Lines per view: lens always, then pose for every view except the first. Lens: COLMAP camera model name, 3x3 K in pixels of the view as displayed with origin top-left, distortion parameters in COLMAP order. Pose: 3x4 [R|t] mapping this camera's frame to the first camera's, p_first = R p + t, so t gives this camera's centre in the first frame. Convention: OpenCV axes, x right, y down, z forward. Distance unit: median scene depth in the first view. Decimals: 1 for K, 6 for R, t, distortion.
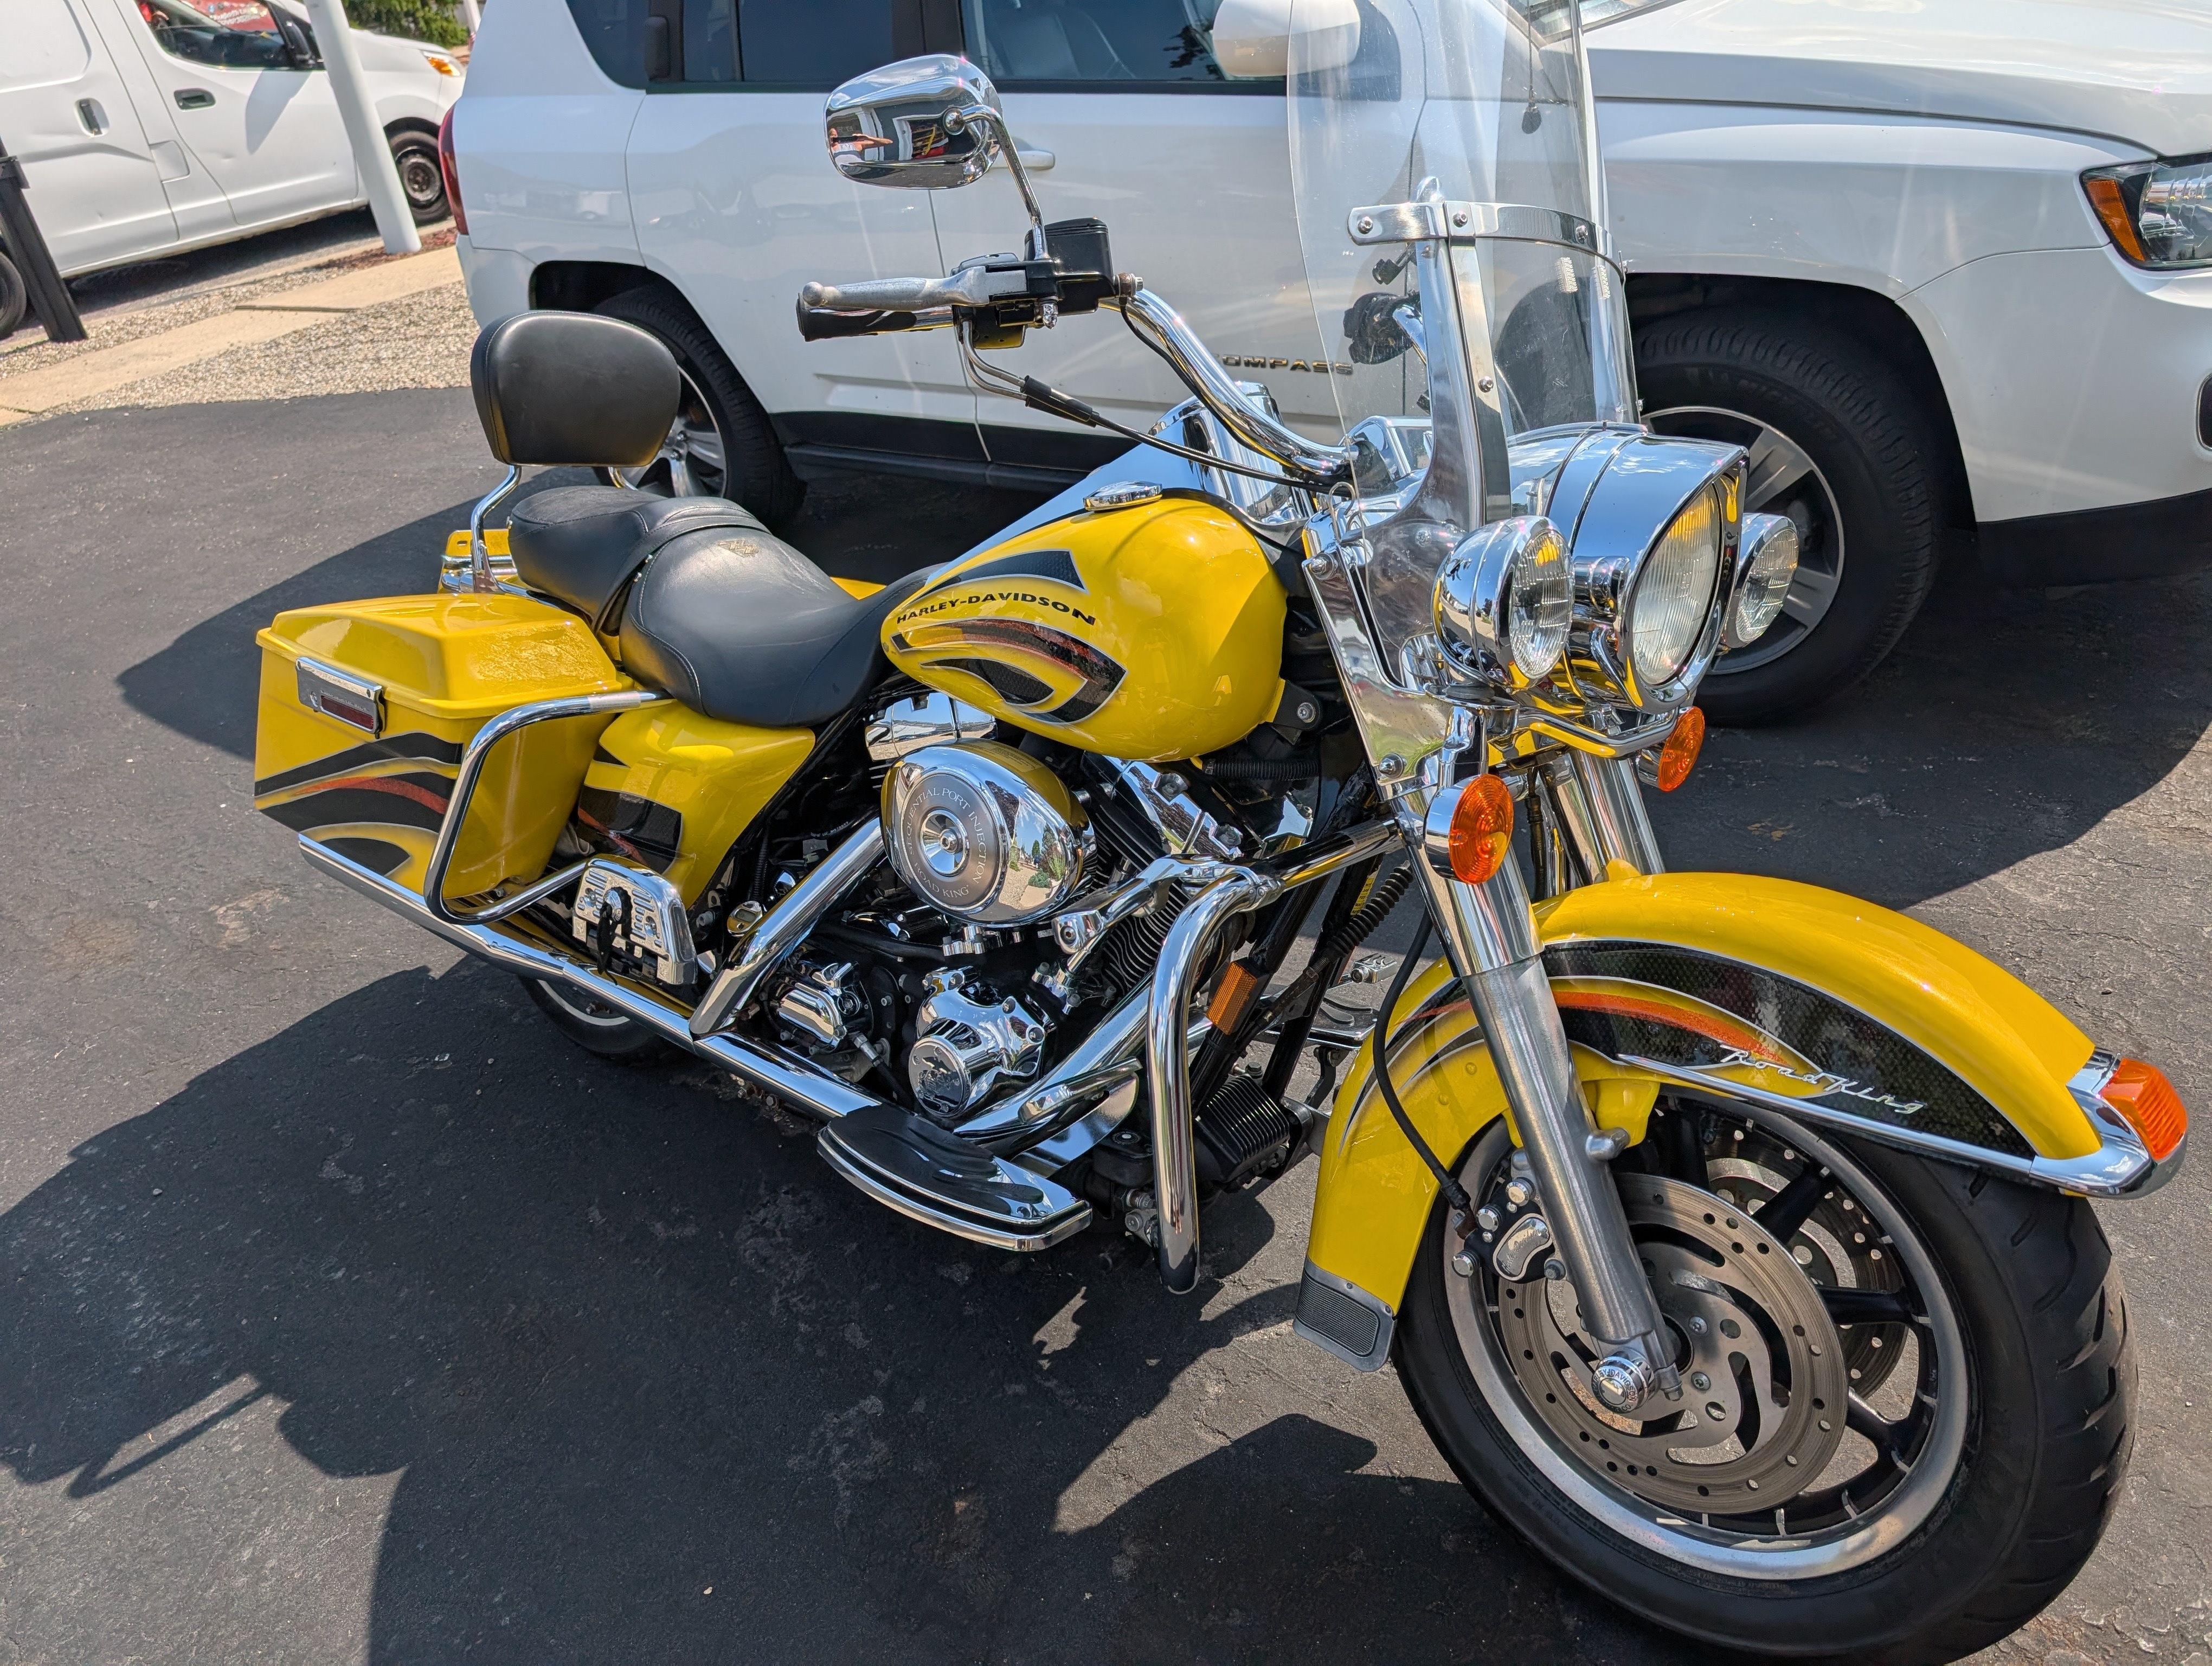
lens RADIAL K [[1575.7, 0, 1114.4], [0, 1575.7, 847.1], [0, 0, 1]] dist [0.010058, 0.001982]
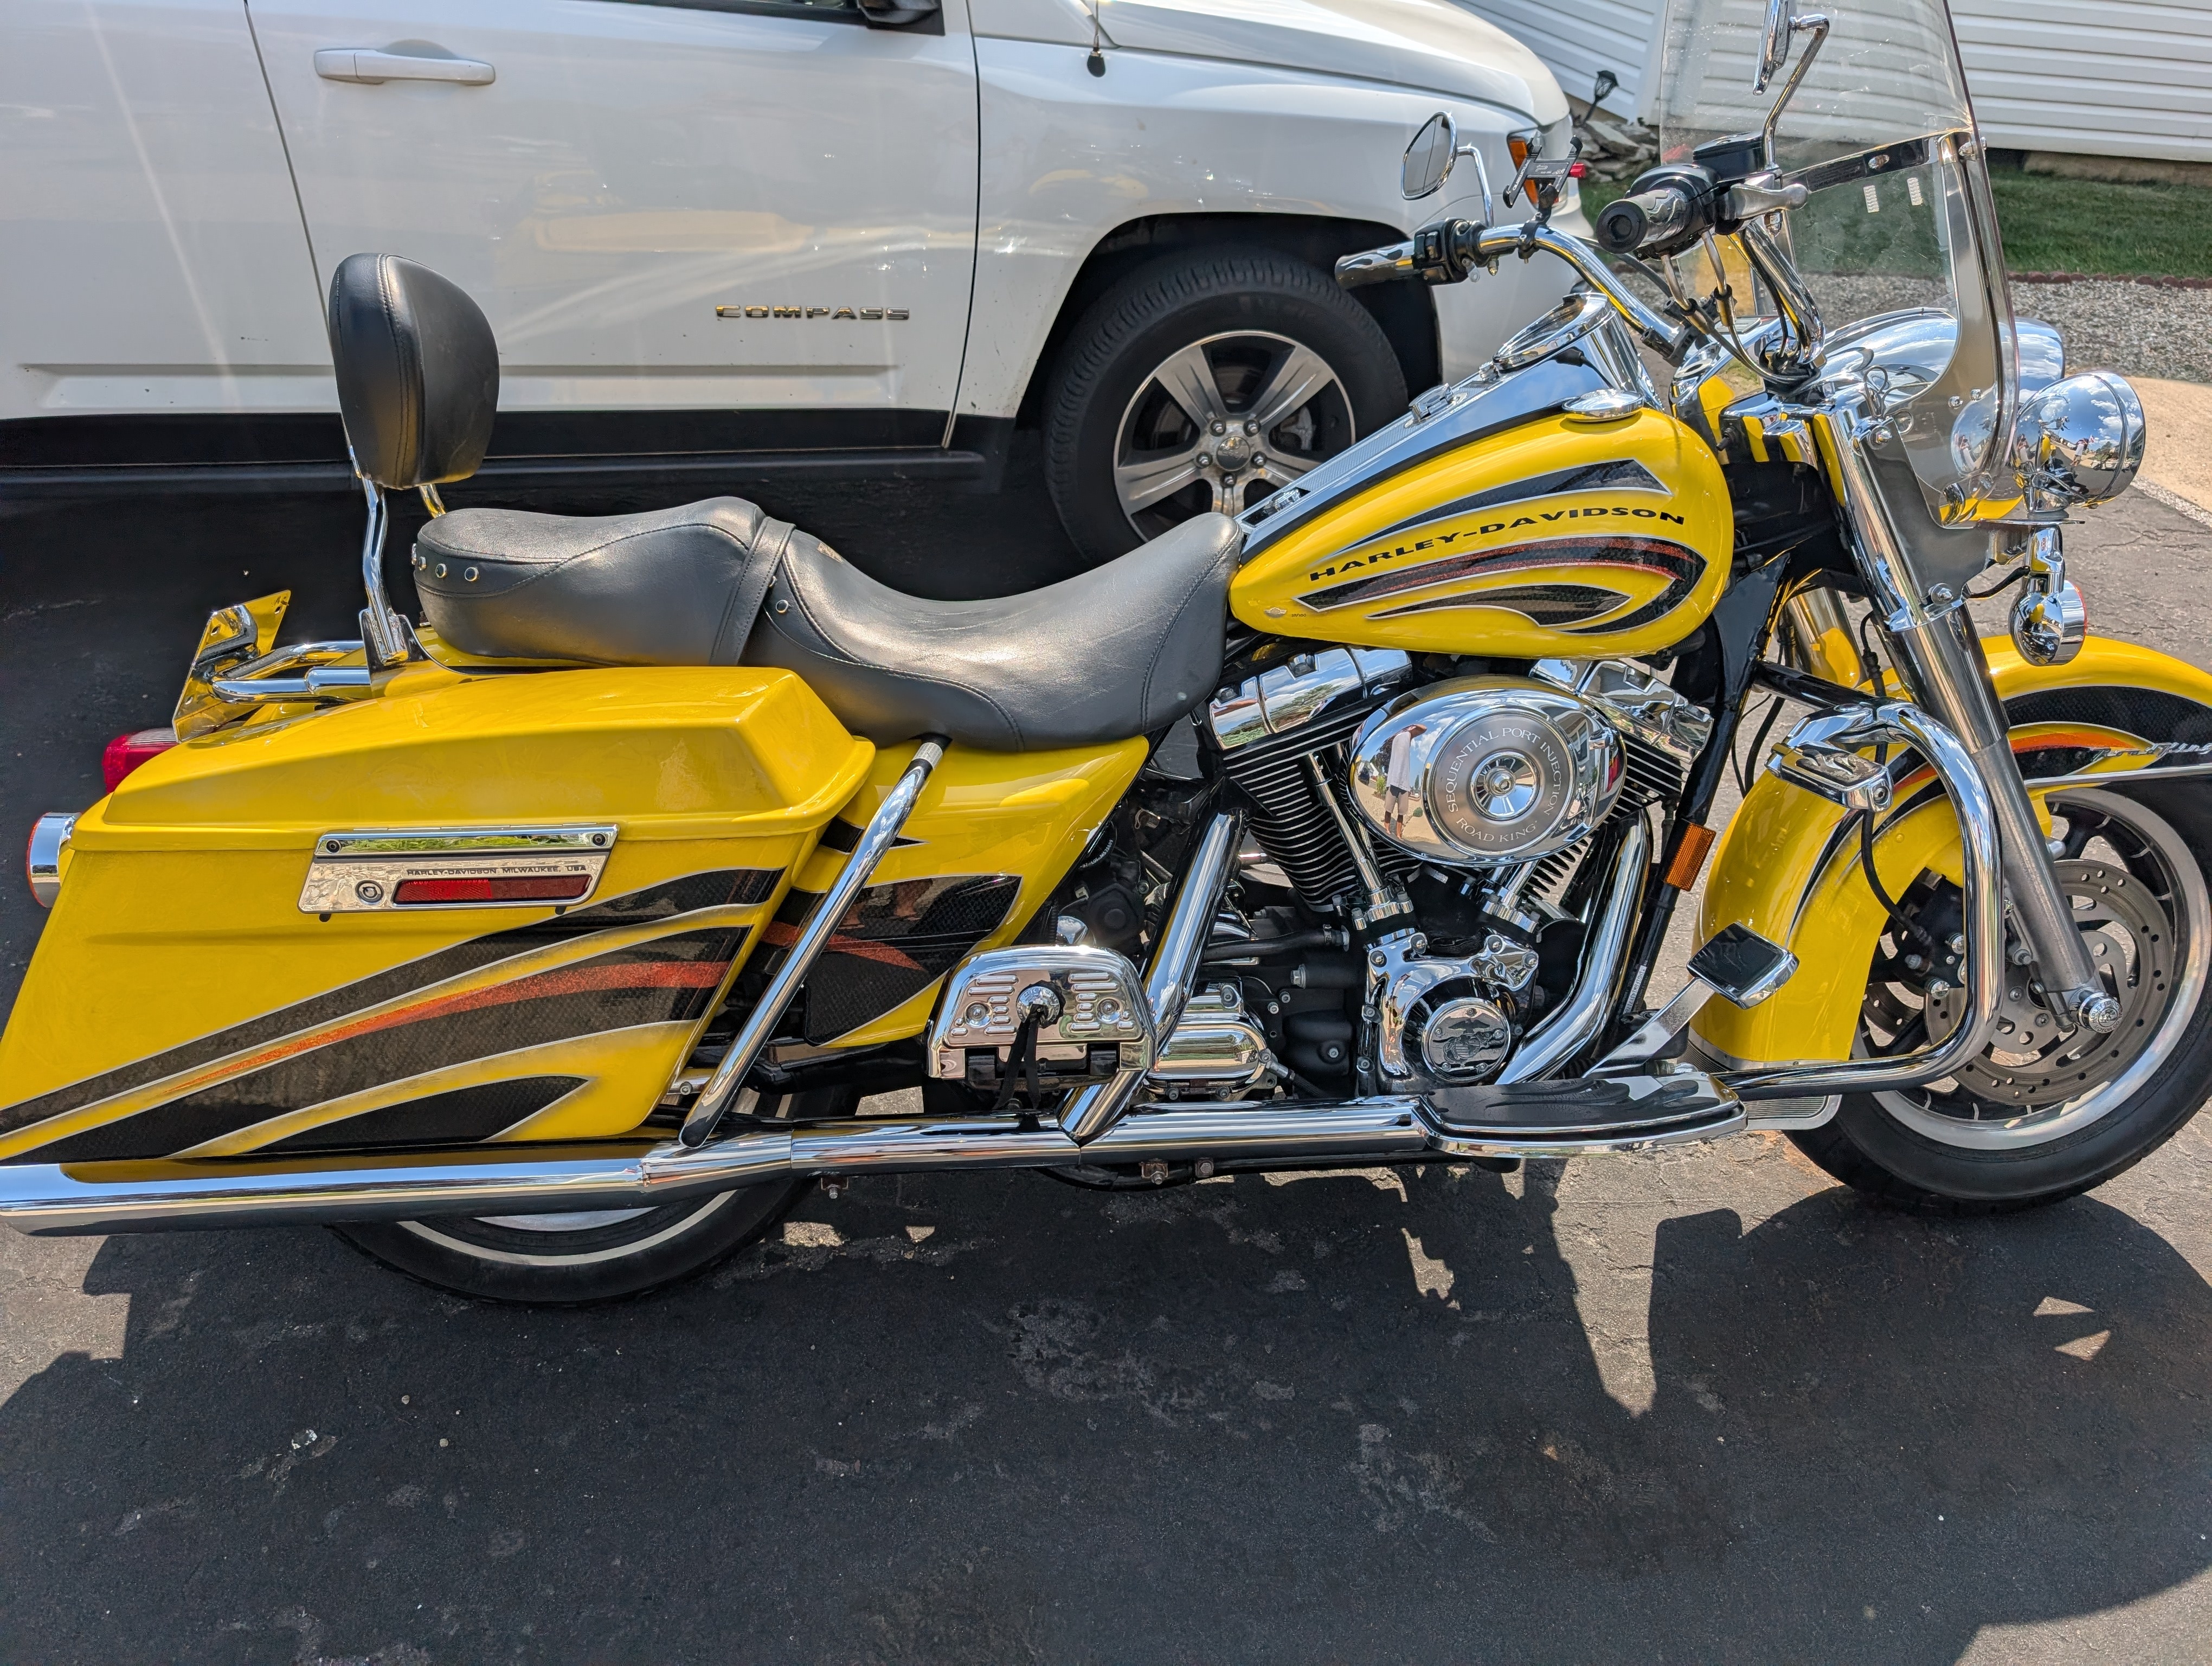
lens RADIAL K [[1575.7, 0, 1111.2], [0, 1575.7, 819.0], [0, 0, 1]] dist [0.010058, 0.001982]
pose [[0.684967, -0.257621, 0.681507, -0.683561], [0.256930, 0.960717, 0.104932, -0.106675], [-0.681768, 0.103224, 0.724250, 0.350131]]
